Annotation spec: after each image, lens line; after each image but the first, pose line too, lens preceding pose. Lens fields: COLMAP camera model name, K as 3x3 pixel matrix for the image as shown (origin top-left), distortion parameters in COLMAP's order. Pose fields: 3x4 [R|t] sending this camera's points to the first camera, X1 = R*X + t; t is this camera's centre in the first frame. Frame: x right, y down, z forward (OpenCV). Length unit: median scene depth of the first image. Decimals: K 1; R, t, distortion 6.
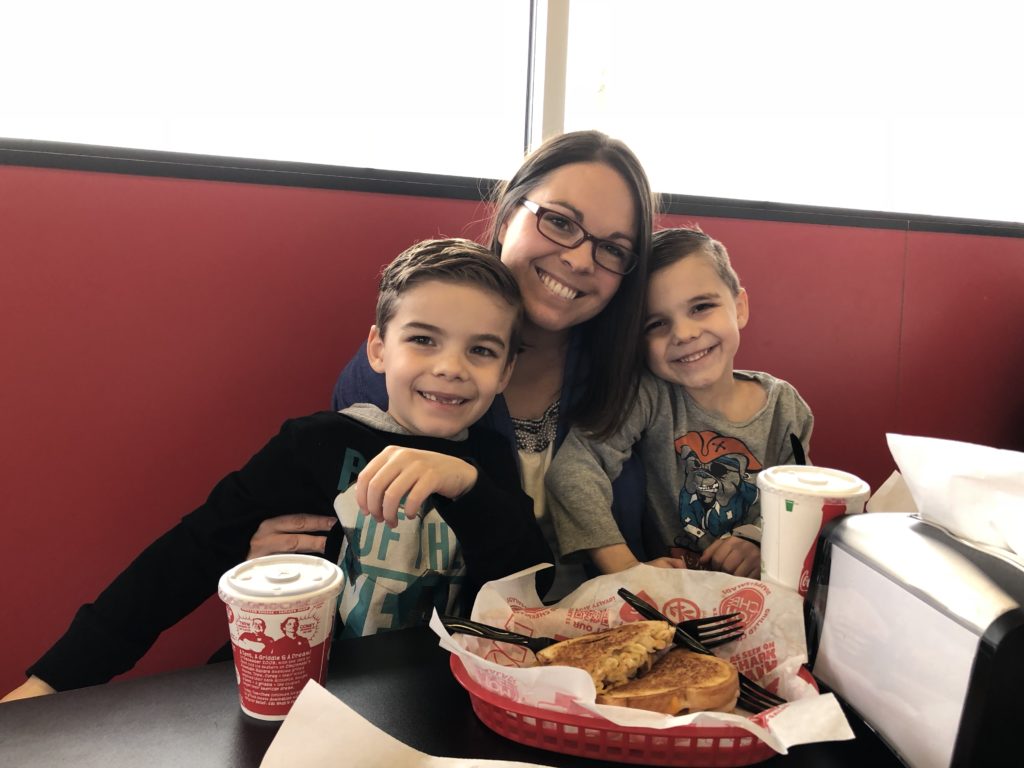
lens RADIAL K [[848.8, 0, 512.0], [0, 848.8, 384.0], [0, 0, 1]] dist [-0.004373, 0.001134]
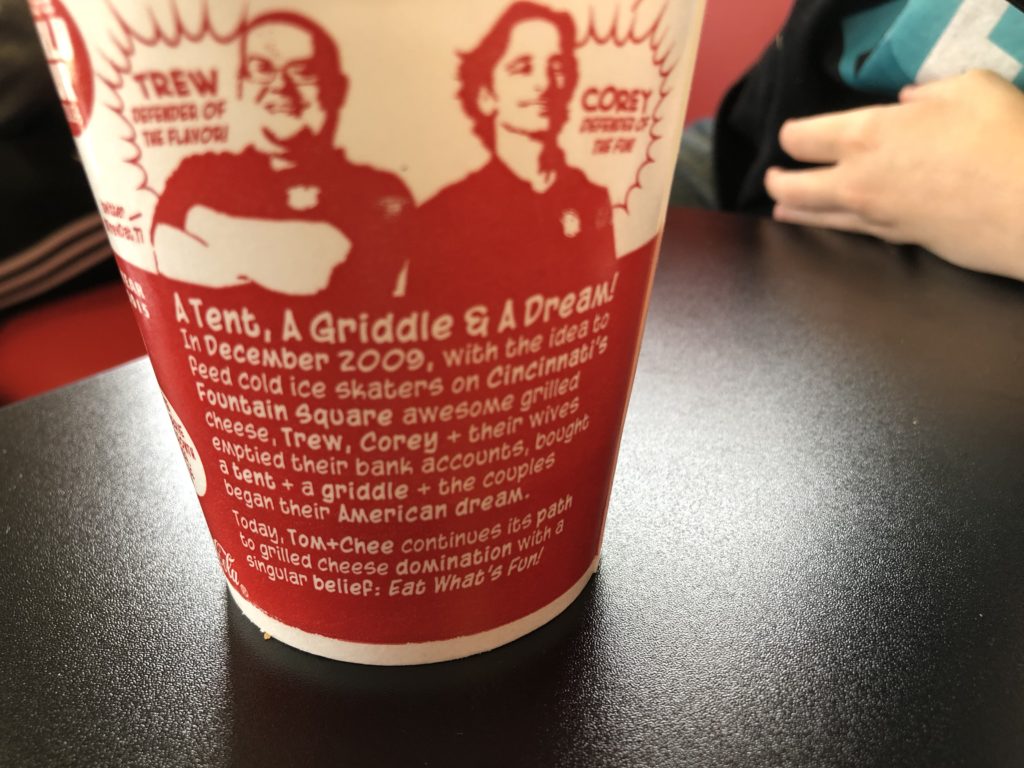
lens RADIAL K [[848.8, 0, 512.0], [0, 848.8, 384.0], [0, 0, 1]] dist [-0.004373, 0.001134]
pose [[0.996015, -0.068460, 0.057160, -0.272520], [0.049419, 0.957173, 0.285266, 0.290817], [-0.074241, -0.281305, 0.956742, 0.852773]]
